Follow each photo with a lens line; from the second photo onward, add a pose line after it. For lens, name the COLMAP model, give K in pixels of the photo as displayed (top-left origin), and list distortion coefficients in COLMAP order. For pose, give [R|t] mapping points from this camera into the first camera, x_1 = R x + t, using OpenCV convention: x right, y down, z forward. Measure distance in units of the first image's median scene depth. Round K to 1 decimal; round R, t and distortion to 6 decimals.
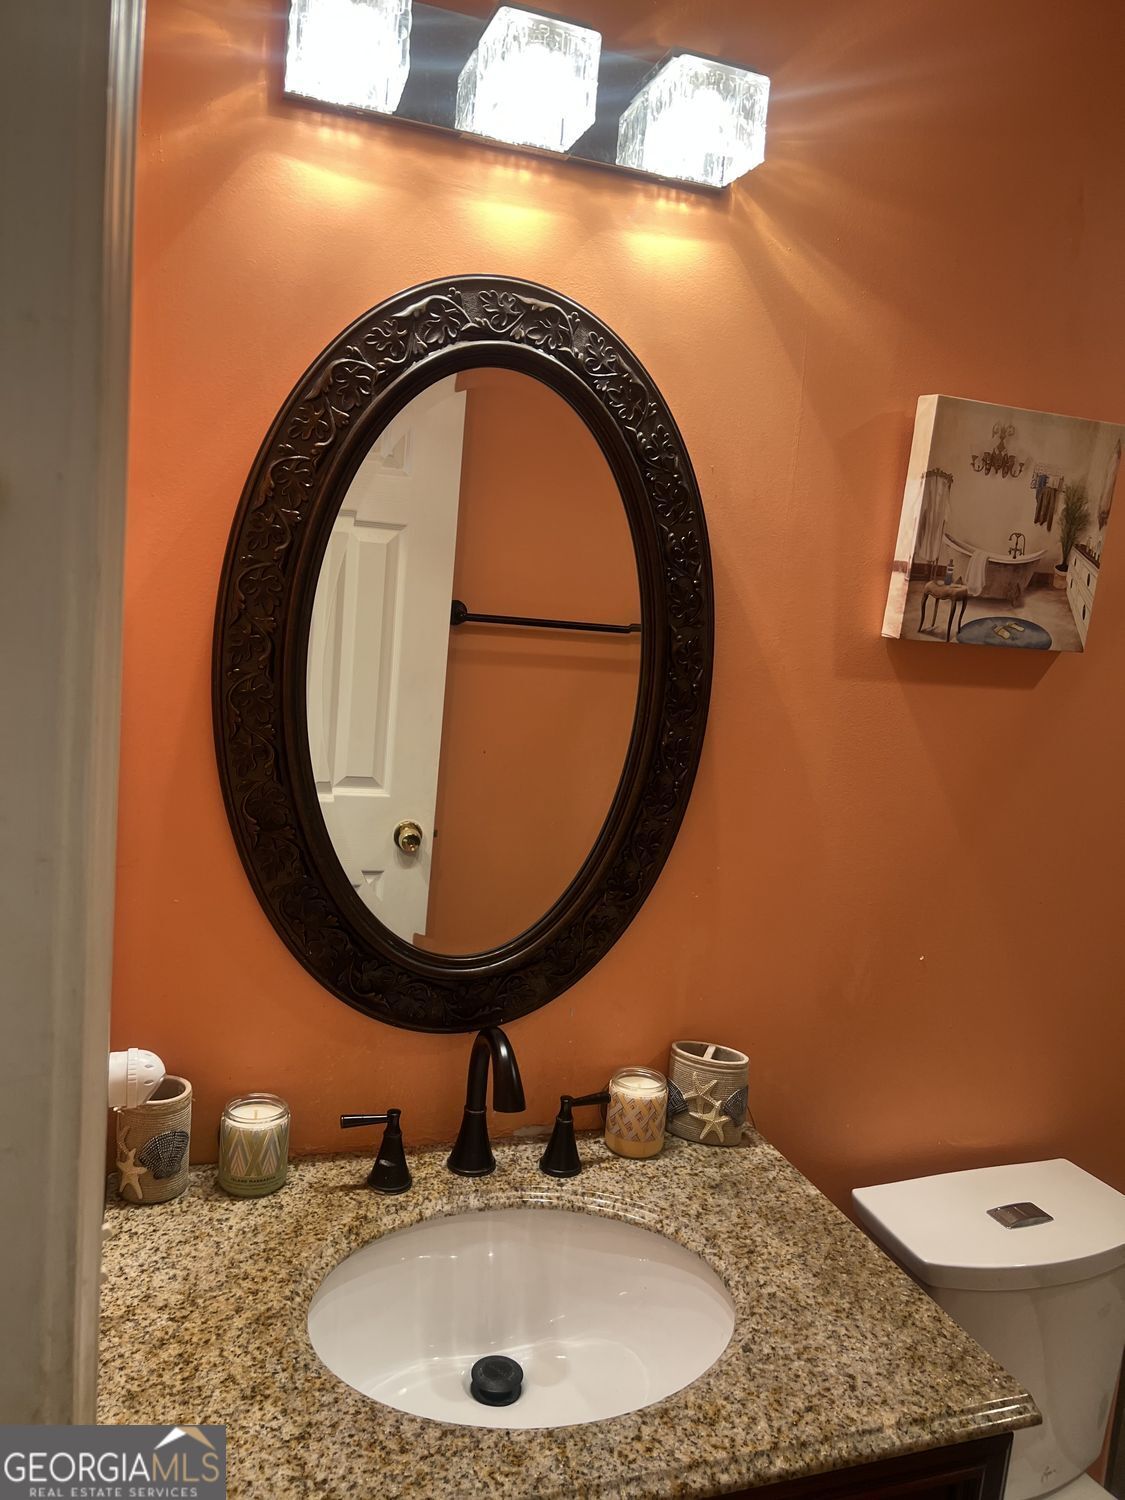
lens RADIAL K [[1121.9, 0, 562.5], [0, 1121.9, 750.9], [0, 0, 1]] dist [0.009897, -0.017362]
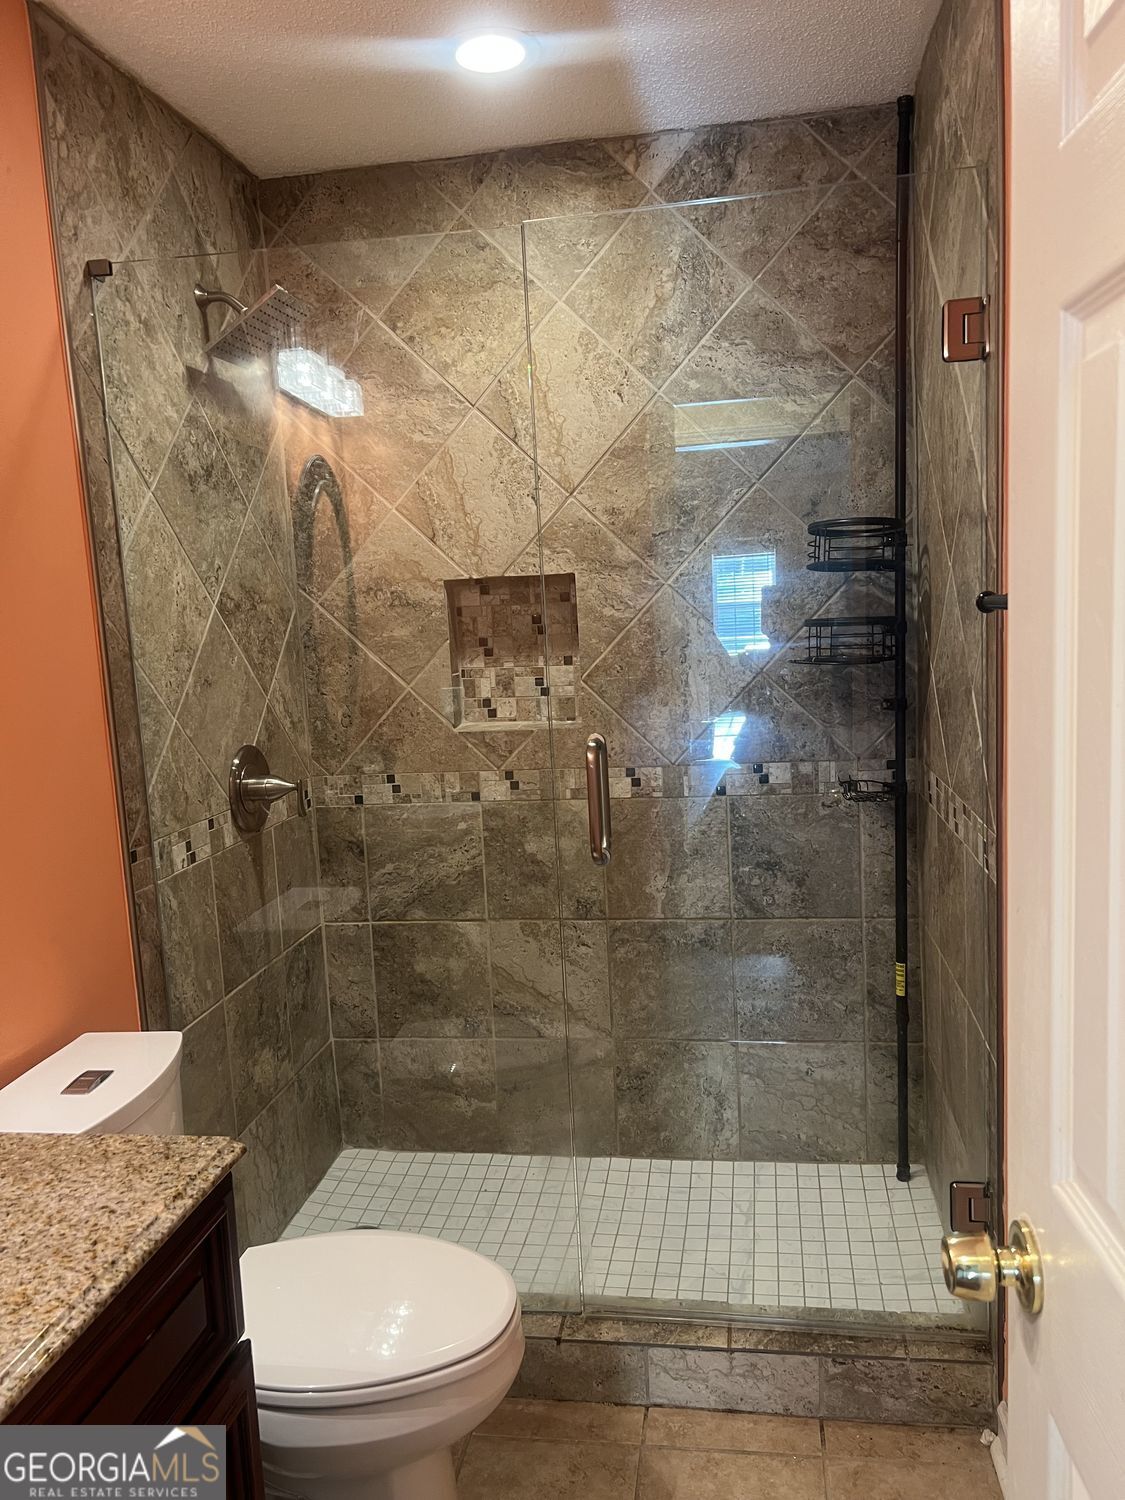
lens RADIAL K [[1121.9, 0, 563.1], [0, 1121.9, 752.6], [0, 0, 1]] dist [0.009897, -0.017362]
pose [[0.484526, -0.225956, 0.845091, -0.358582], [0.205459, 0.968435, 0.141137, 0.074814], [-0.850307, 0.105247, 0.515657, 0.022349]]
